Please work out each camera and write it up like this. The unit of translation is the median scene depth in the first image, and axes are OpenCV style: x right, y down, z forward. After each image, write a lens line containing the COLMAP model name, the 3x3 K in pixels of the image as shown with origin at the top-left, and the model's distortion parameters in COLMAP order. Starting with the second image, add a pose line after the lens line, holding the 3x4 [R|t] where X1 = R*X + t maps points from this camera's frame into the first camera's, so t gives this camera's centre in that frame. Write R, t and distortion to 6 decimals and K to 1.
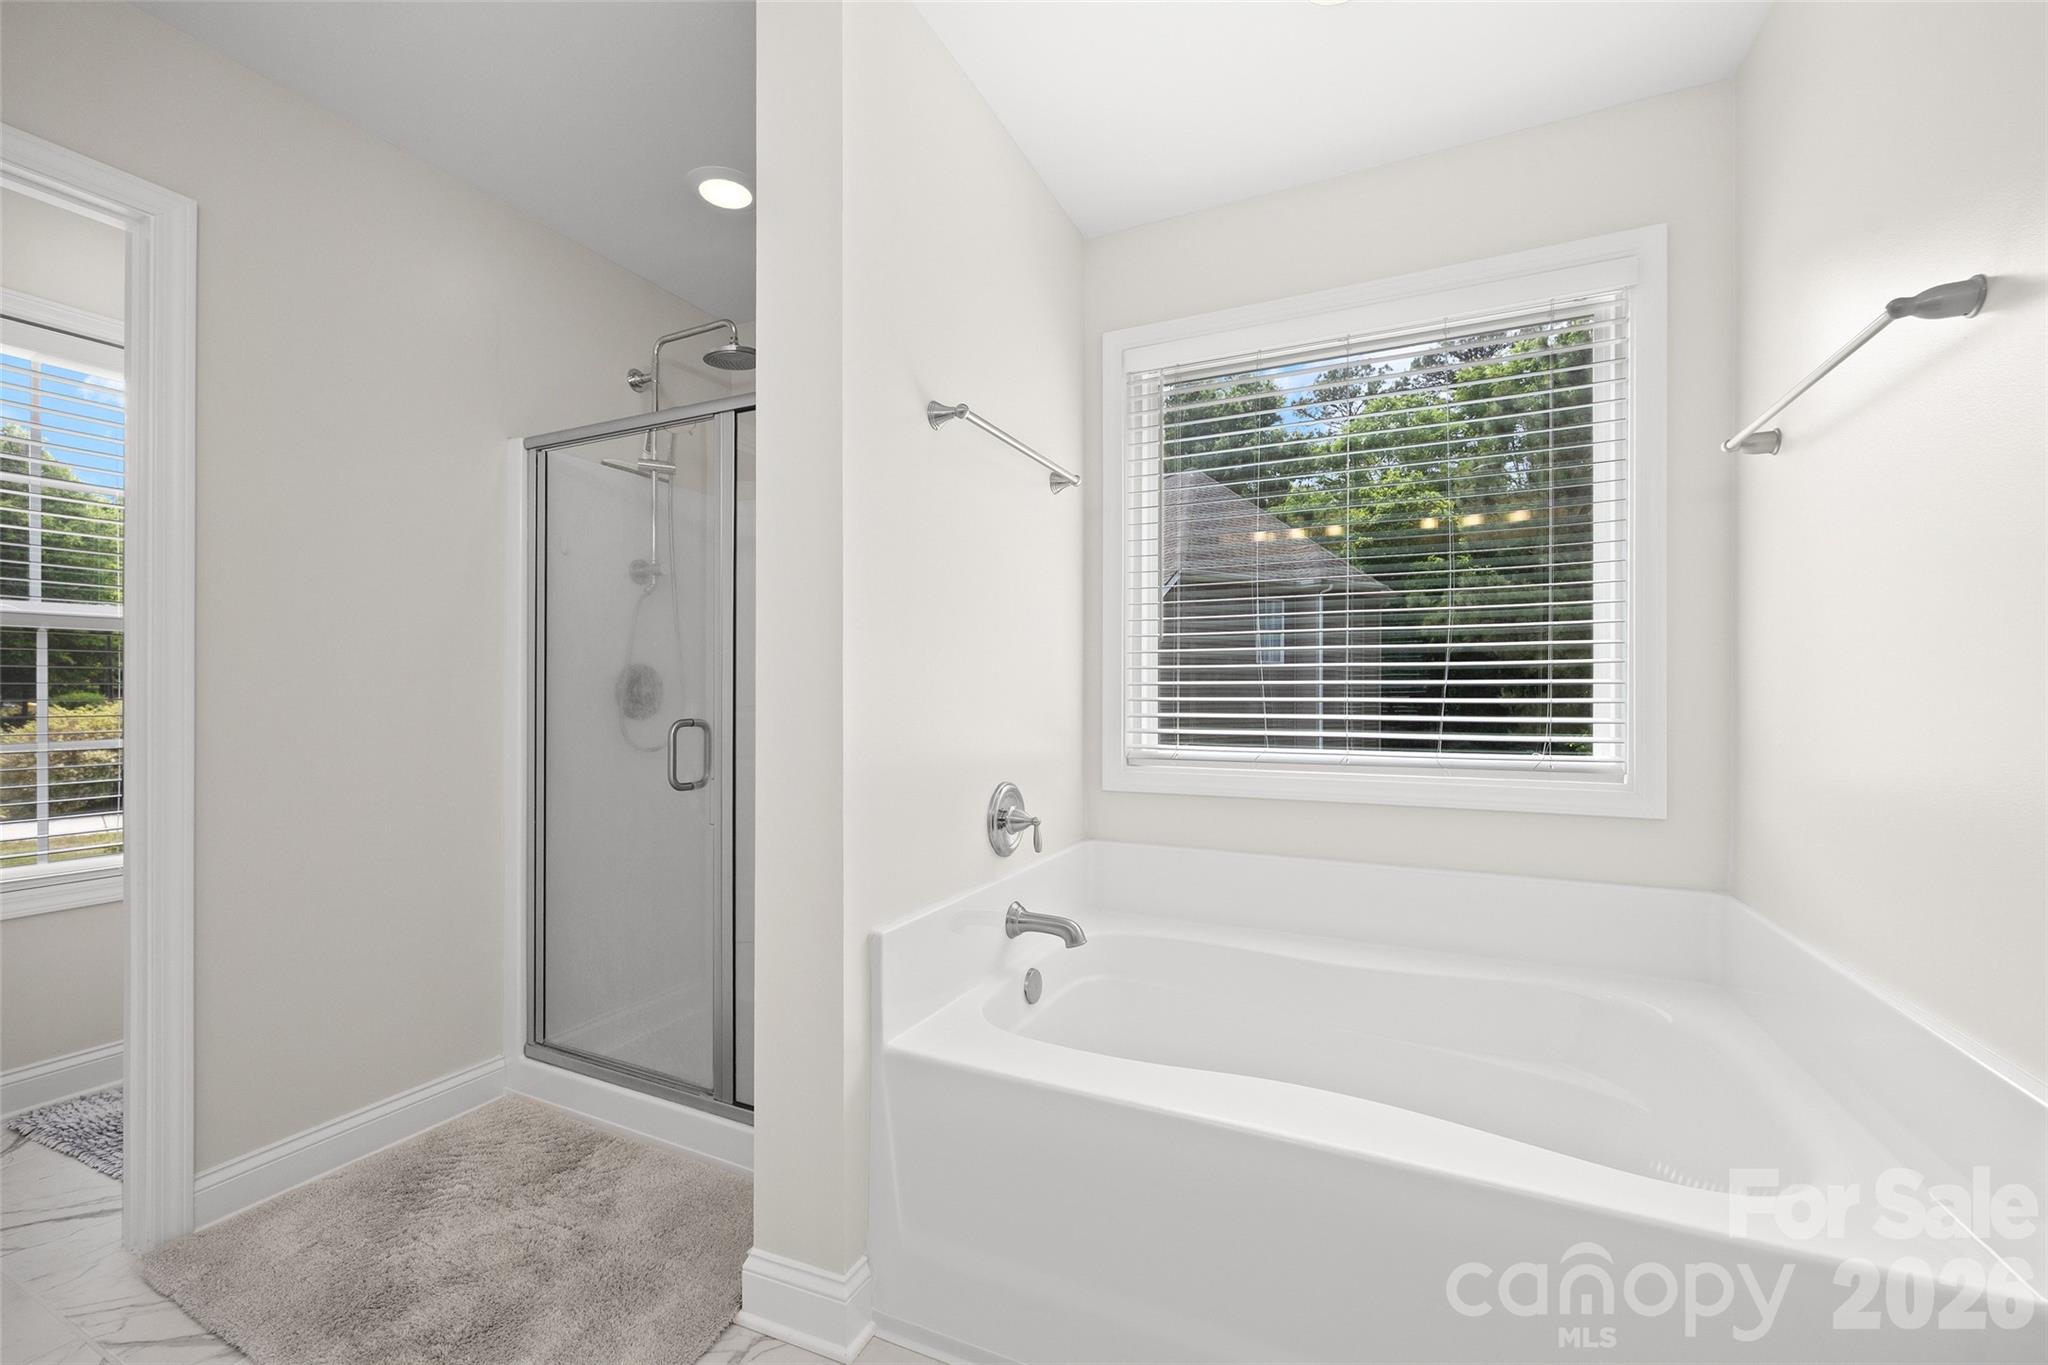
lens RADIAL K [[828.8, 0, 1026.1], [0, 828.8, 687.4], [0, 0, 1]] dist [0.000731, -0.000942]
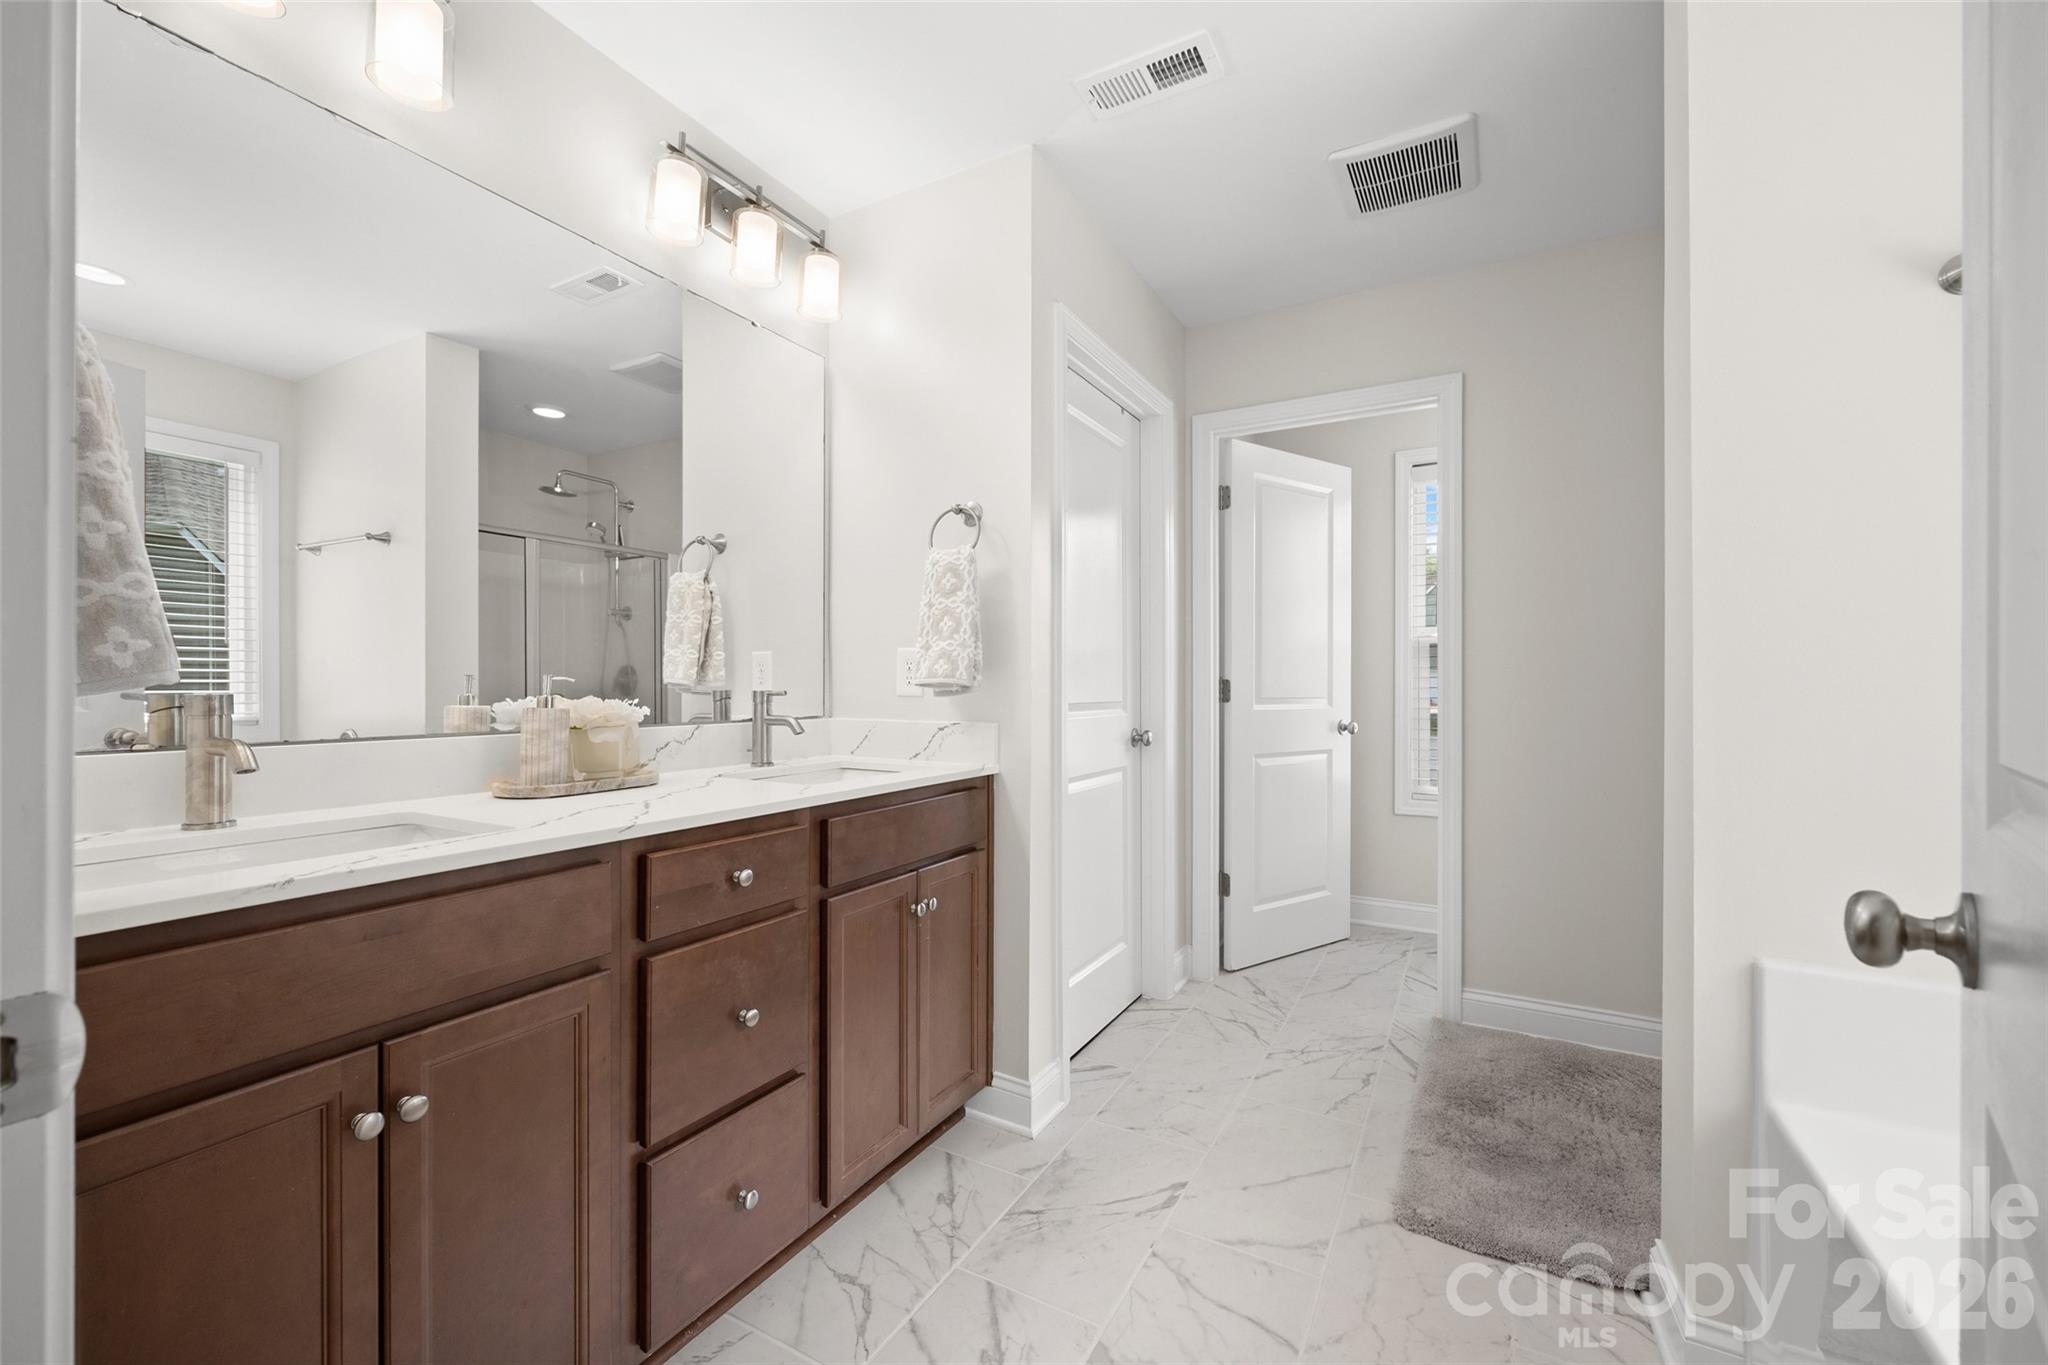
lens RADIAL K [[828.8, 0, 1023.3], [0, 828.8, 685.3], [0, 0, 1]] dist [0.000731, -0.000942]
pose [[-0.067311, -0.000051, -0.997732, 0.643232], [0.009216, 0.999957, -0.000673, 0.002079], [0.997689, -0.009240, -0.067308, 0.275282]]
